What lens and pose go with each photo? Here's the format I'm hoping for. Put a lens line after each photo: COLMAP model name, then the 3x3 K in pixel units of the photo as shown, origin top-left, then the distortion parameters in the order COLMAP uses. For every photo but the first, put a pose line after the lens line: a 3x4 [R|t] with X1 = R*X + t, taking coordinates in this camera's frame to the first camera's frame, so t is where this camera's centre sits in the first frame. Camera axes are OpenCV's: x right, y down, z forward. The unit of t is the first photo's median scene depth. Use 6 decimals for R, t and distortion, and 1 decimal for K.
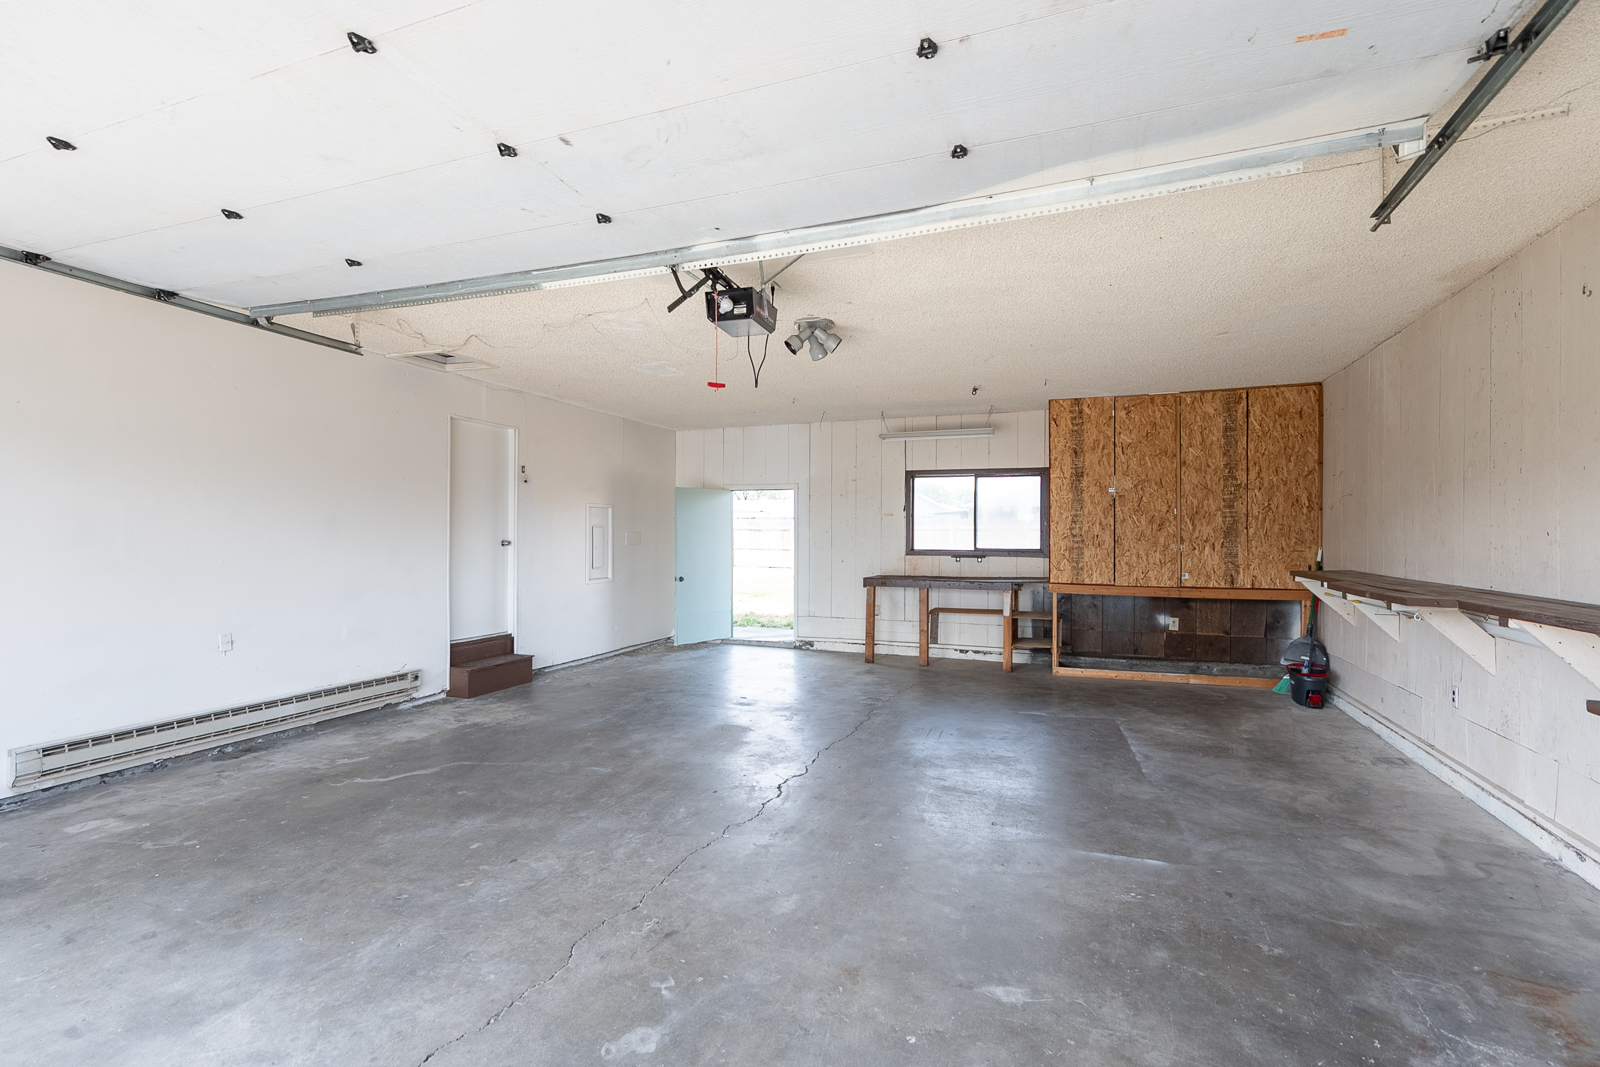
lens RADIAL K [[711.5, 0, 800.0], [0, 711.5, 533.5], [0, 0, 1]] dist [0.000134, 0.000448]
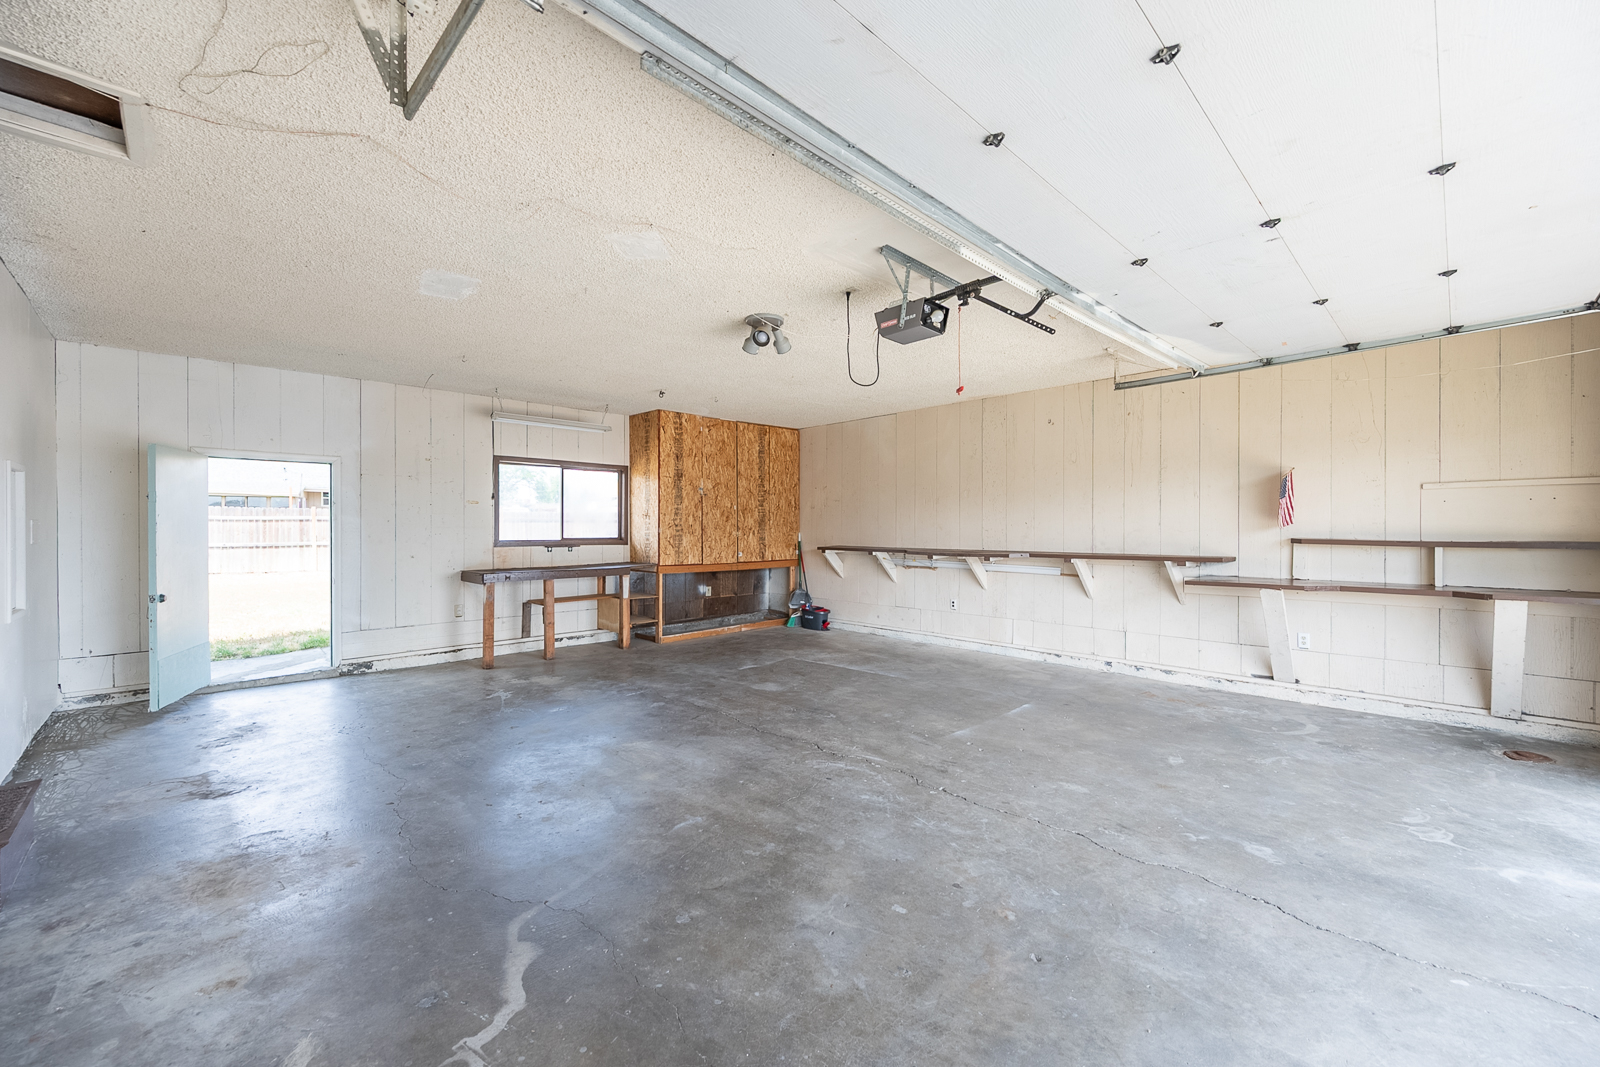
lens RADIAL K [[630.1, 0, 799.9], [0, 630.1, 536.3], [0, 0, 1]] dist [-0.001861, 0.000506]
pose [[0.436941, -0.015524, 0.899356, -0.494050], [0.000095, 0.999852, 0.017213, 0.003209], [-0.899490, -0.007436, 0.436878, 0.345841]]
